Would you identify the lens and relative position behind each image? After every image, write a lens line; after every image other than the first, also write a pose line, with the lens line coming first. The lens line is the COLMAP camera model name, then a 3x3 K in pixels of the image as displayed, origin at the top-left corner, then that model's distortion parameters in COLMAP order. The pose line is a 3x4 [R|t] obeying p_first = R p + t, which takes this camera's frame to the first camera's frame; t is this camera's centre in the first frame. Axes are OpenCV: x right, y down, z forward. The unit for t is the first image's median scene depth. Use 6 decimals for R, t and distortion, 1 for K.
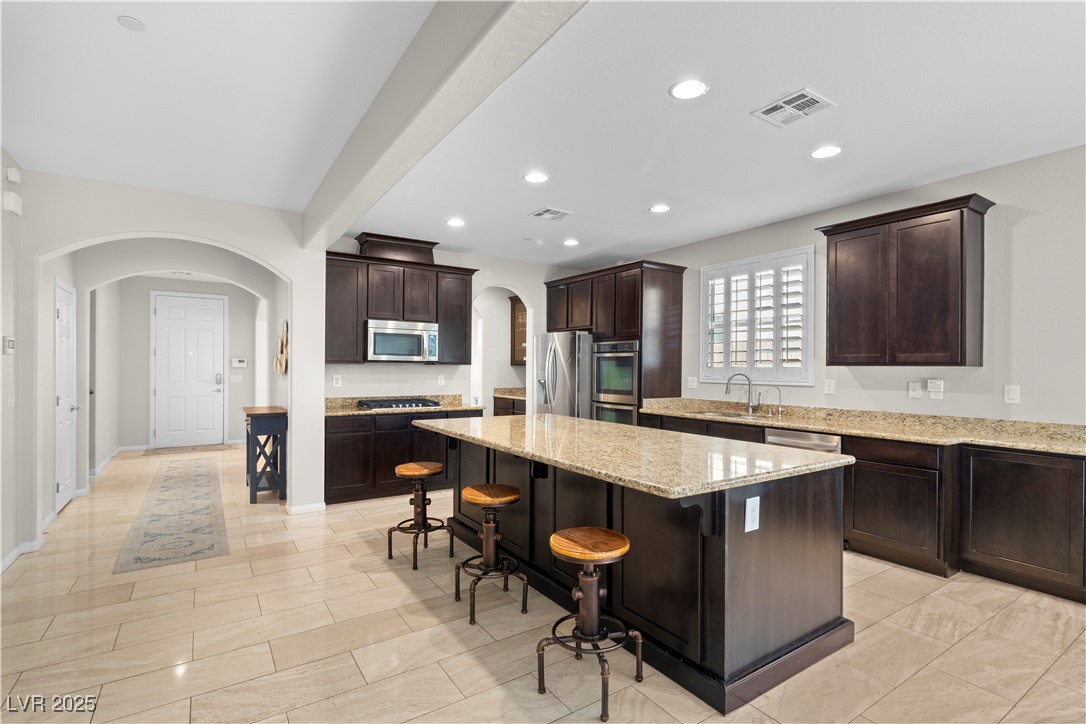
lens RADIAL K [[507.8, 0, 547.5], [0, 507.8, 370.0], [0, 0, 1]] dist [0.001029, 0.000361]
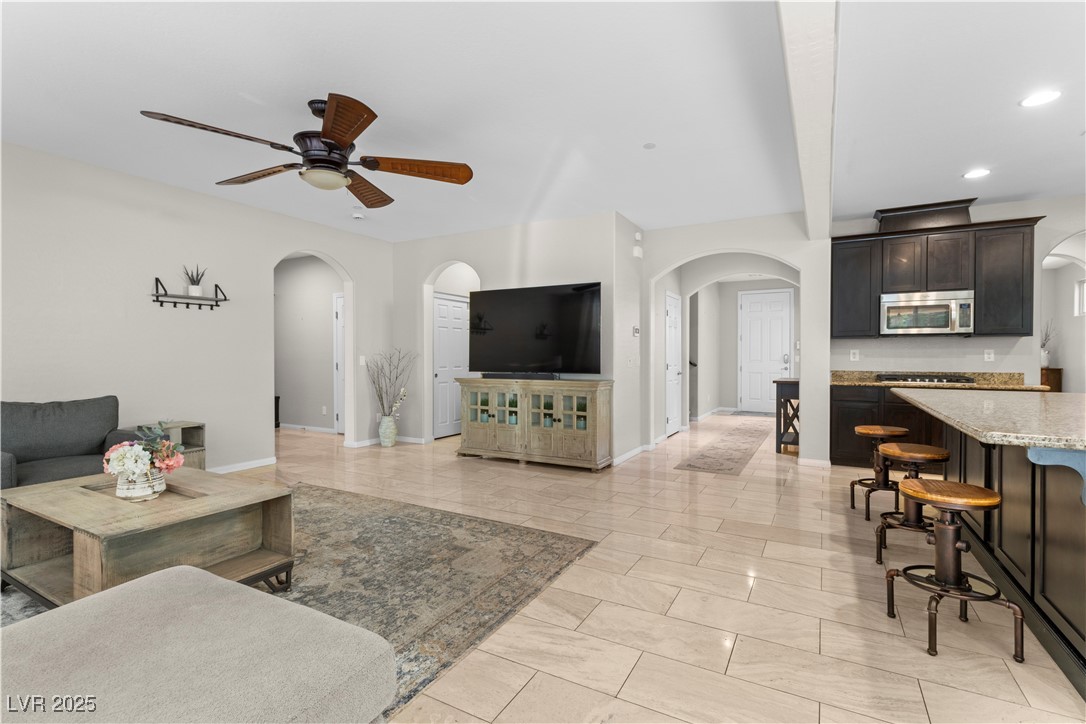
lens RADIAL K [[507.8, 0, 544.0], [0, 507.8, 355.8], [0, 0, 1]] dist [0.001029, 0.000361]
pose [[0.453909, -0.005628, -0.891030, 0.238376], [-0.000350, 0.999979, -0.006494, 0.029665], [0.891048, 0.003260, 0.453898, -0.064232]]
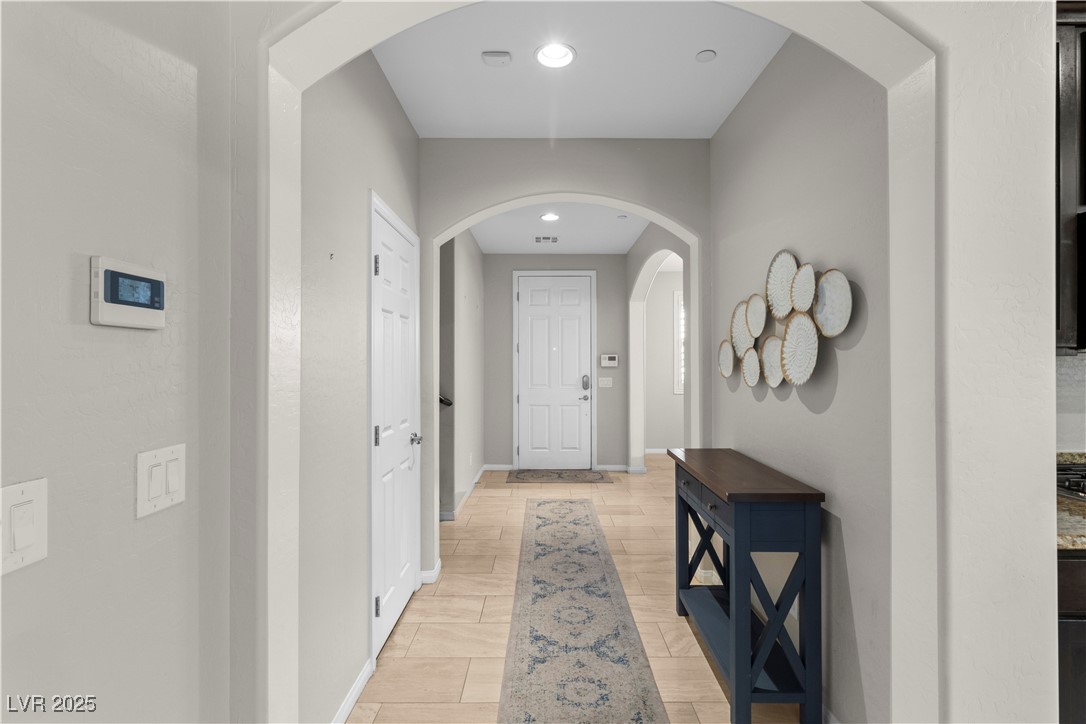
lens RADIAL K [[507.8, 0, 538.7], [0, 507.8, 371.4], [0, 0, 1]] dist [0.001029, 0.000361]
pose [[0.821155, 0.001242, -0.570704, -0.438268], [0.002561, 0.999980, 0.005861, -0.004694], [0.570699, -0.006275, 0.821135, 0.548191]]
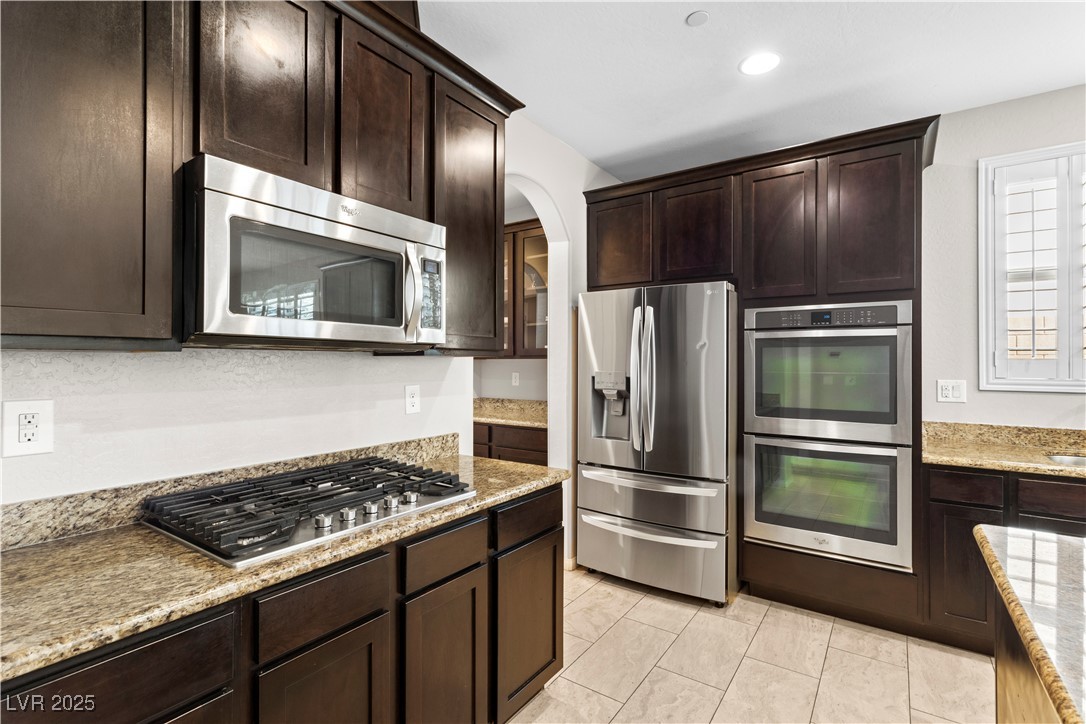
lens RADIAL K [[507.8, 0, 547.1], [0, 507.8, 356.5], [0, 0, 1]] dist [0.001029, 0.000361]
pose [[0.933065, -0.003008, 0.359695, -0.279507], [0.008087, 0.999888, -0.012618, -0.005228], [-0.359617, 0.014683, 0.932985, 0.702340]]
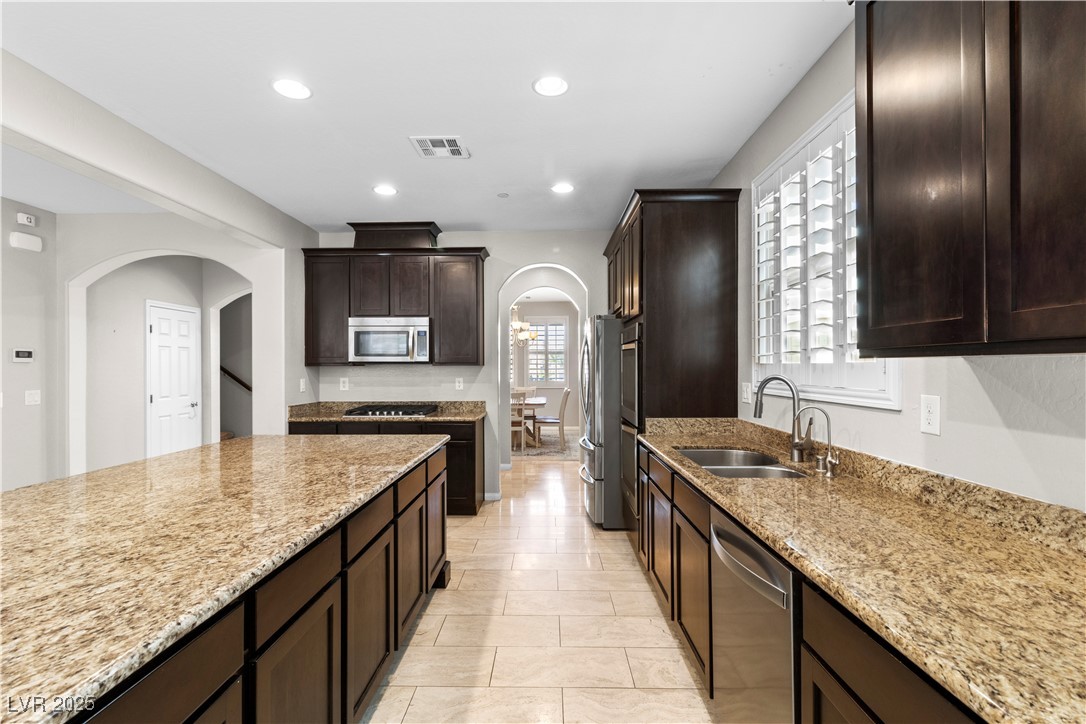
lens RADIAL K [[507.8, 0, 541.3], [0, 507.8, 368.3], [0, 0, 1]] dist [0.001029, 0.000361]
pose [[0.818350, -0.008664, -0.574654, 0.433539], [0.006416, 0.999962, -0.005939, 0.000054], [0.574684, 0.001174, 0.818375, 0.431374]]
